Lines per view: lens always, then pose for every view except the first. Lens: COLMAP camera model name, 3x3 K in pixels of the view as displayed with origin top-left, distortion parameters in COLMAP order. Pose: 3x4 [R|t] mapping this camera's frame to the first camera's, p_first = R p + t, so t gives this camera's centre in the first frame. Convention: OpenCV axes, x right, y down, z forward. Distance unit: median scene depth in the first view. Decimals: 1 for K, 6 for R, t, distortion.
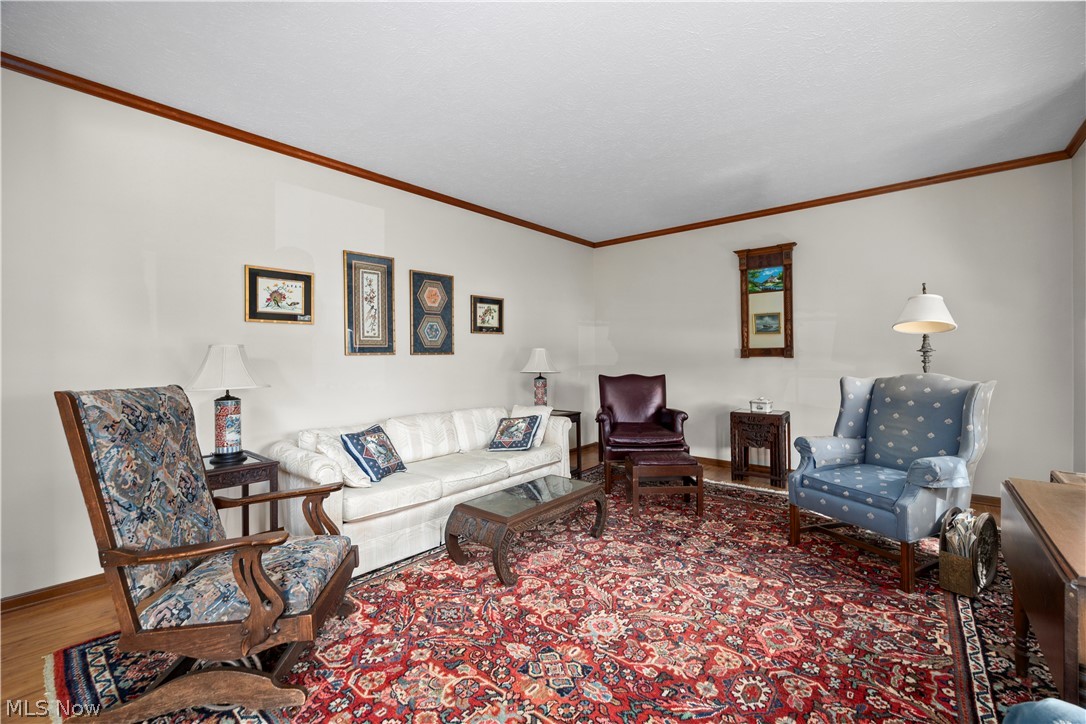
lens RADIAL K [[442.8, 0, 538.6], [0, 442.8, 358.4], [0, 0, 1]] dist [-0.017704, 0.000561]
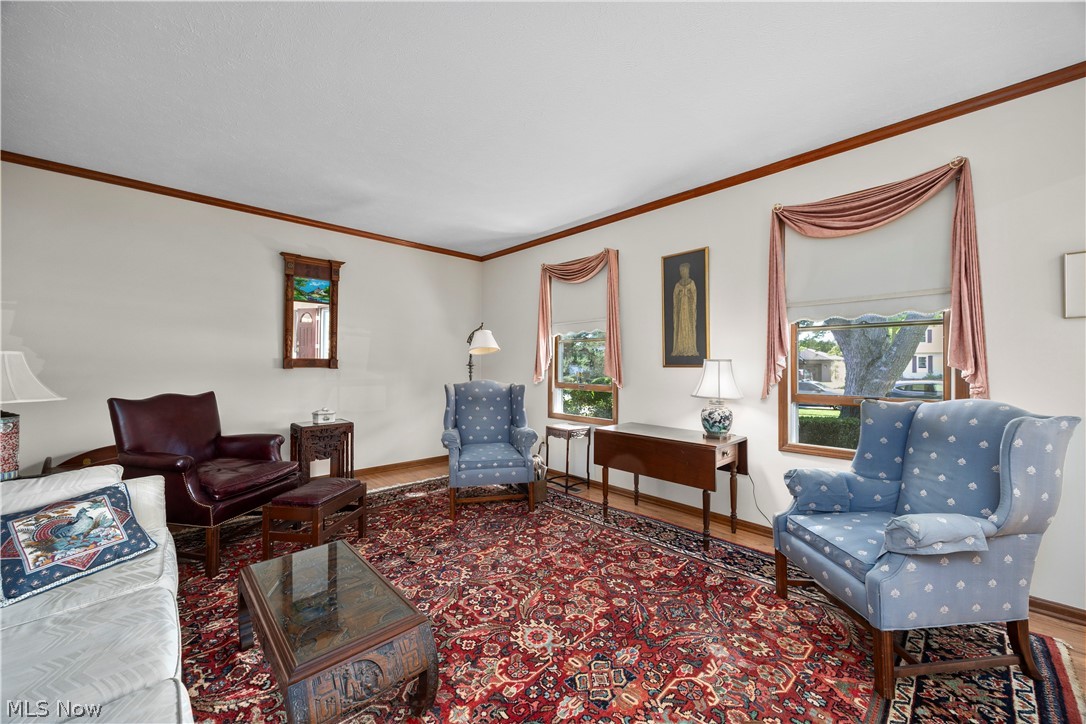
lens RADIAL K [[416.8, 0, 534.5], [0, 416.8, 361.9], [0, 0, 1]] dist [-0.001352, -0.000510]
pose [[0.110246, 0.009239, 0.993861, -0.701012], [-0.005360, 0.999948, -0.008702, -0.021887], [-0.993890, -0.004368, 0.110290, 0.765188]]
